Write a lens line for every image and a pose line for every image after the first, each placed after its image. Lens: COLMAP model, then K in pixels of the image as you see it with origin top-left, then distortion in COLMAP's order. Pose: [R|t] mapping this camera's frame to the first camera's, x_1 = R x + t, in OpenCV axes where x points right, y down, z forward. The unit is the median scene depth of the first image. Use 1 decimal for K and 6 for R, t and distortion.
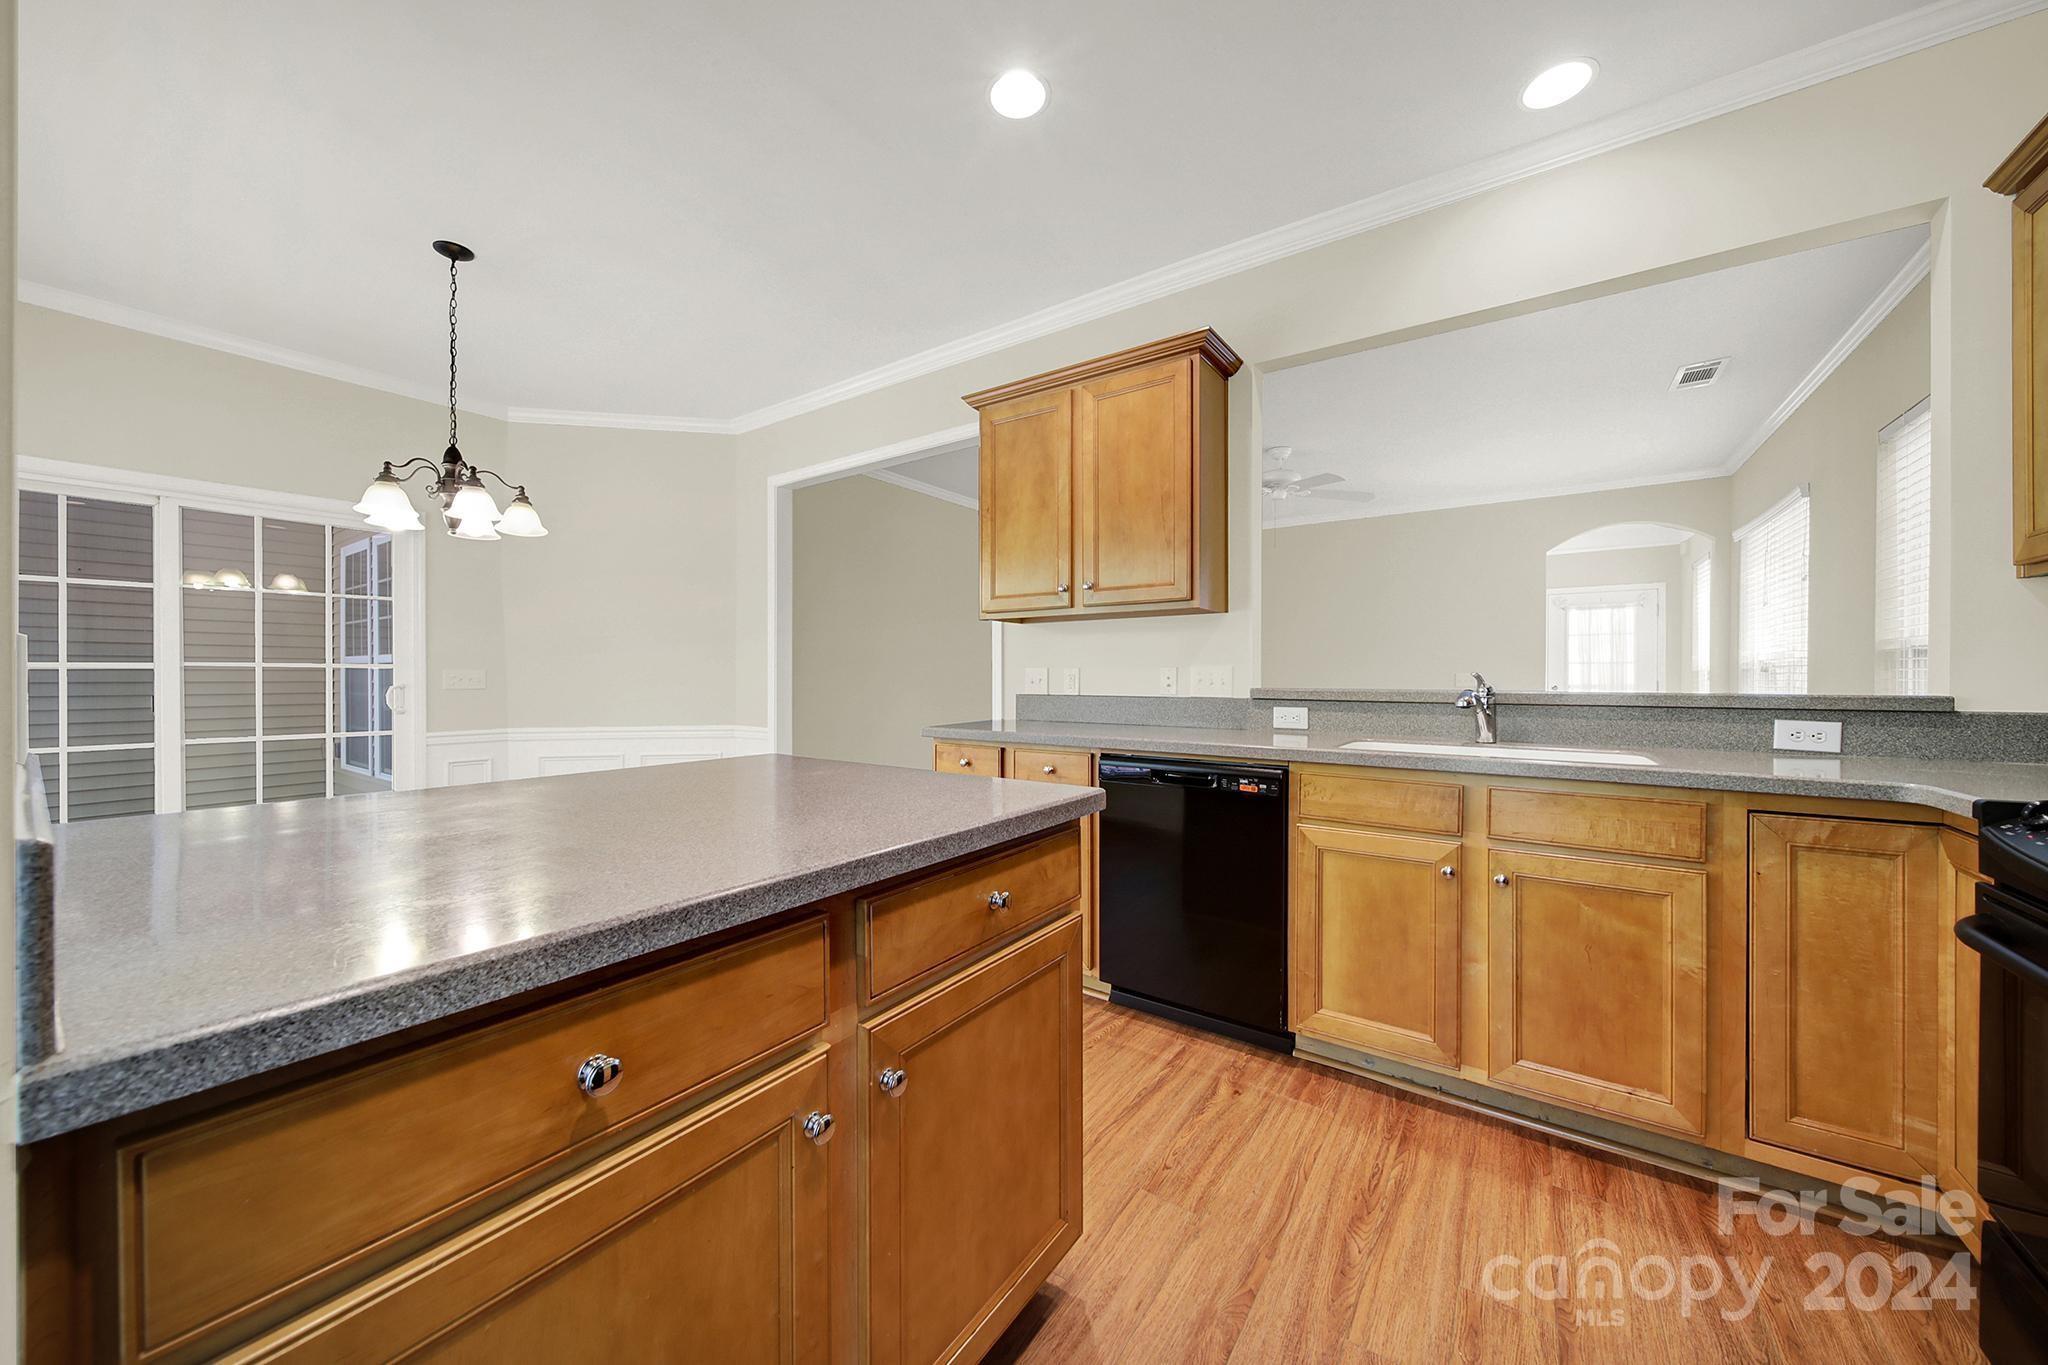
lens RADIAL K [[739.2, 0, 1005.8], [0, 739.2, 678.0], [0, 0, 1]] dist [0.000332, -0.003983]
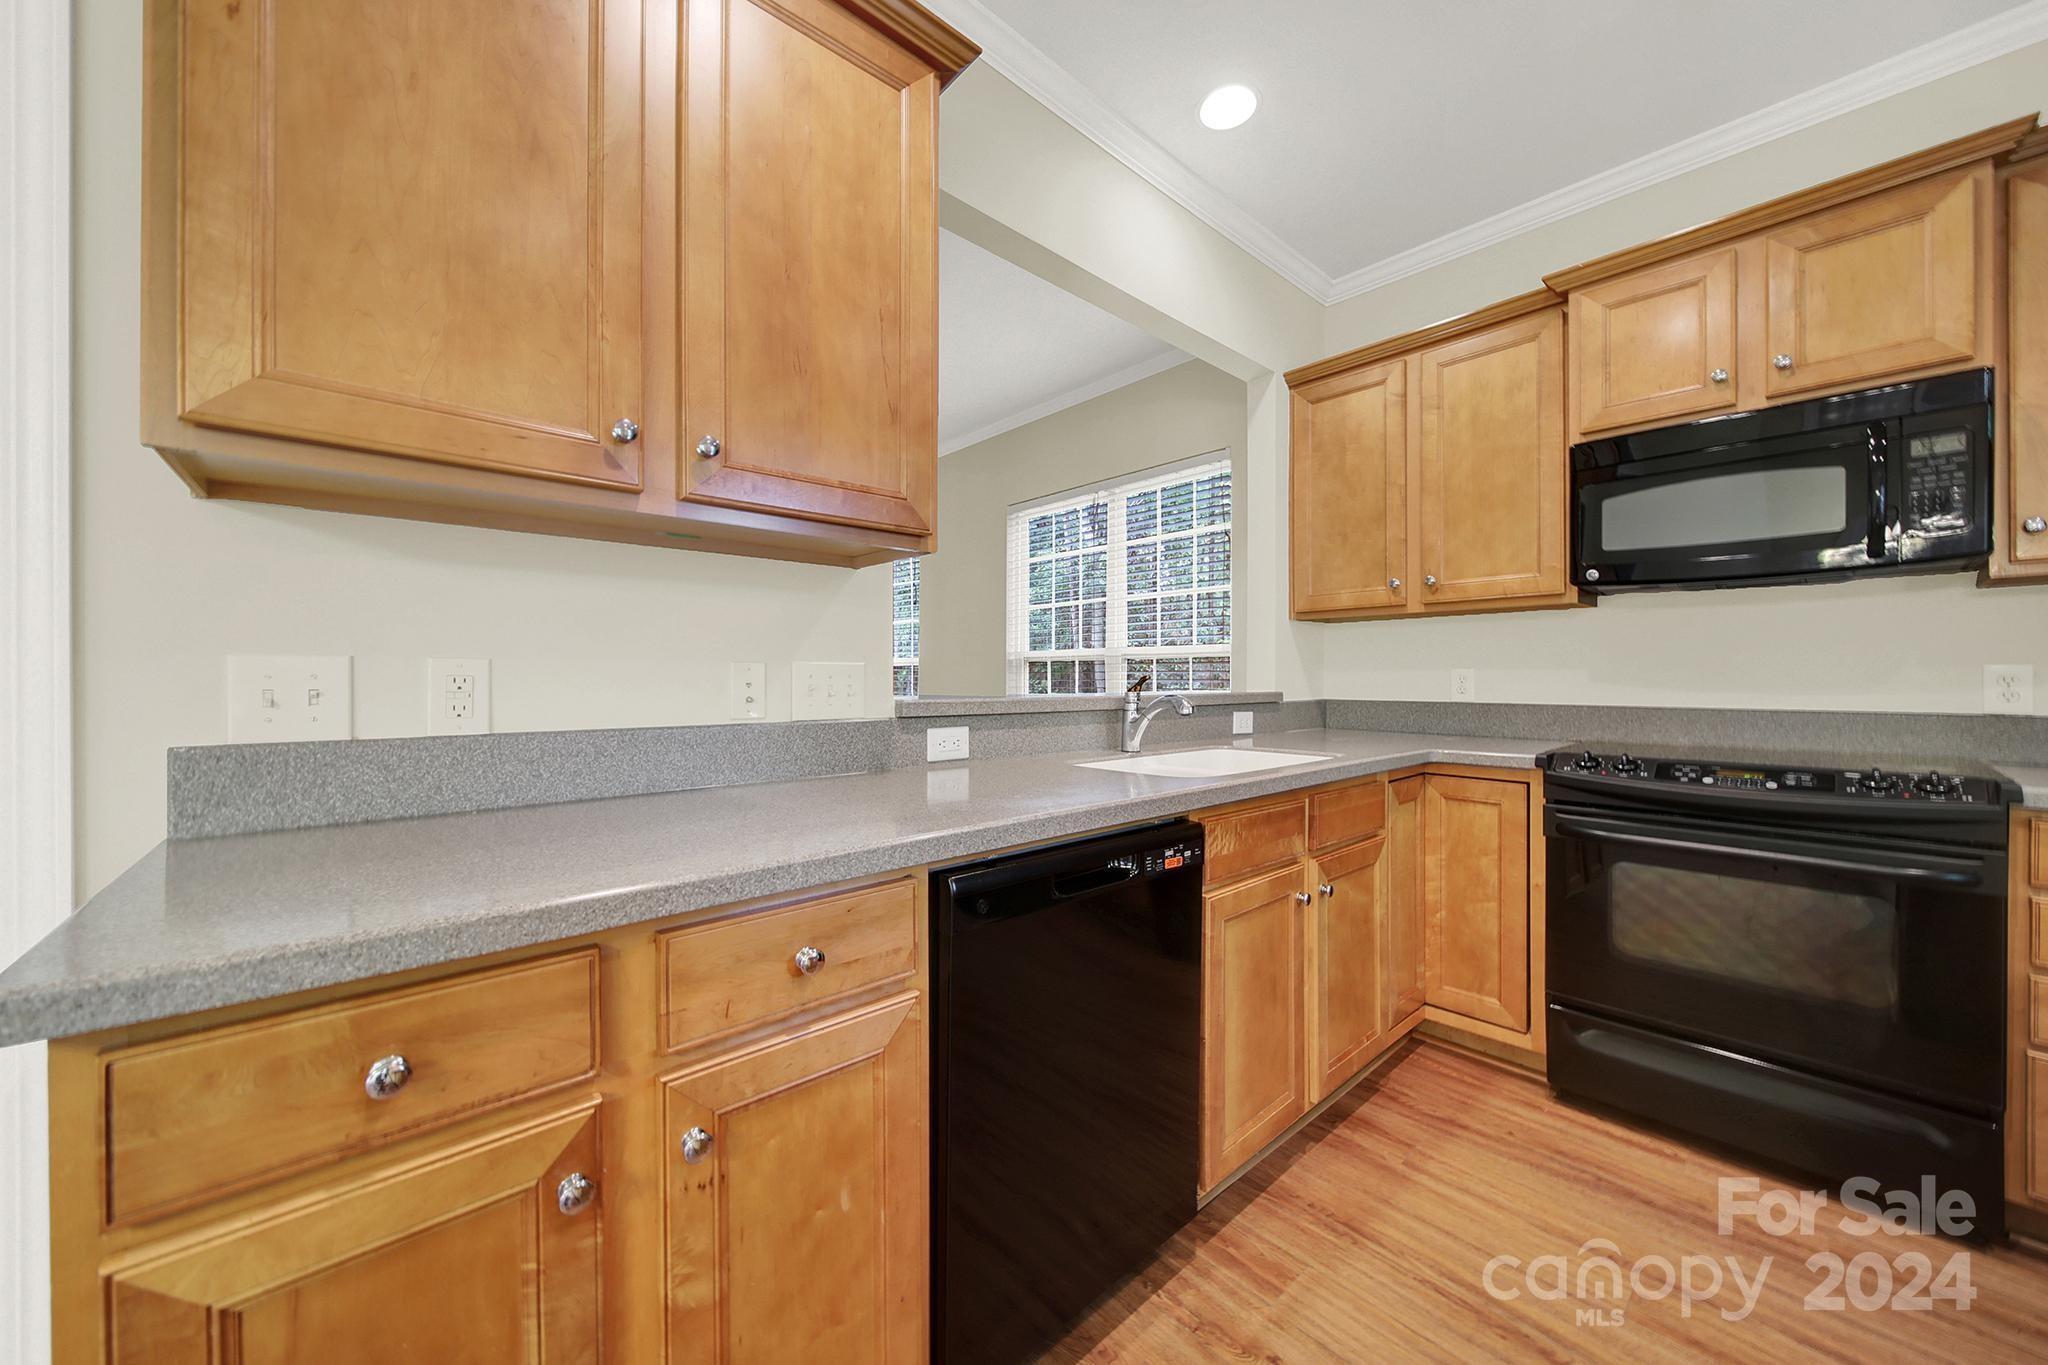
lens RADIAL K [[739.2, 0, 1005.8], [0, 739.2, 678.0], [0, 0, 1]] dist [0.000332, -0.003983]
pose [[0.208390, -0.000365, 0.978046, -0.255190], [0.003937, 0.999992, -0.000466, -0.004209], [-0.978038, 0.003948, 0.208389, 0.842994]]
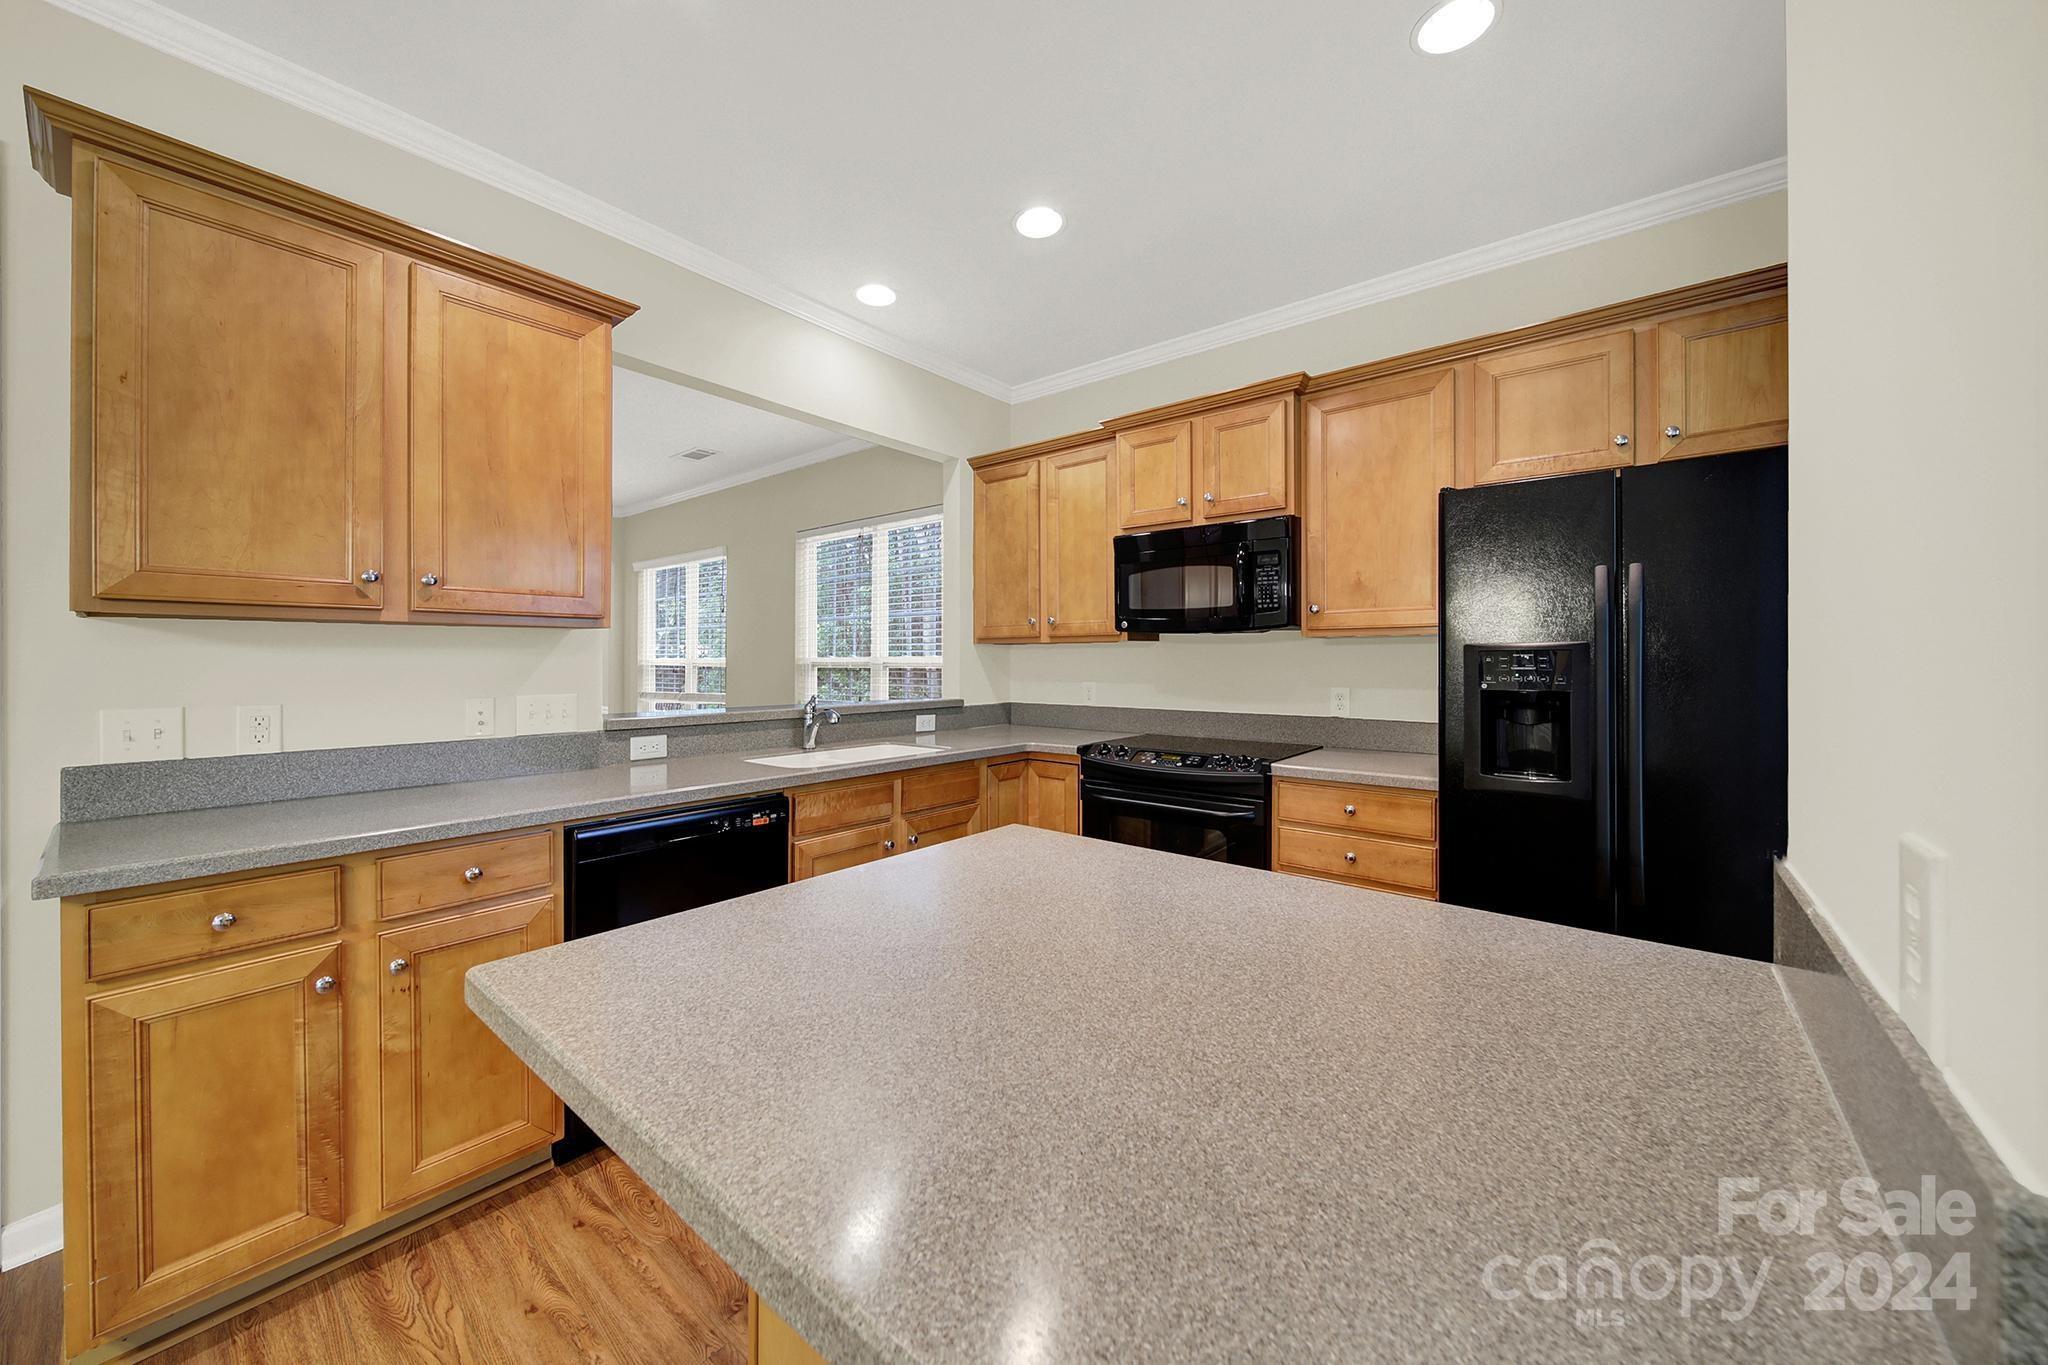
lens RADIAL K [[744.7, 0, 1014.6], [0, 744.7, 658.6], [0, 0, 1]] dist [0.000313, -0.003583]
pose [[0.049302, 0.001236, 0.998783, -0.558507], [0.004308, 0.999990, -0.001450, -0.057905], [-0.998775, 0.004374, 0.049296, 0.504873]]
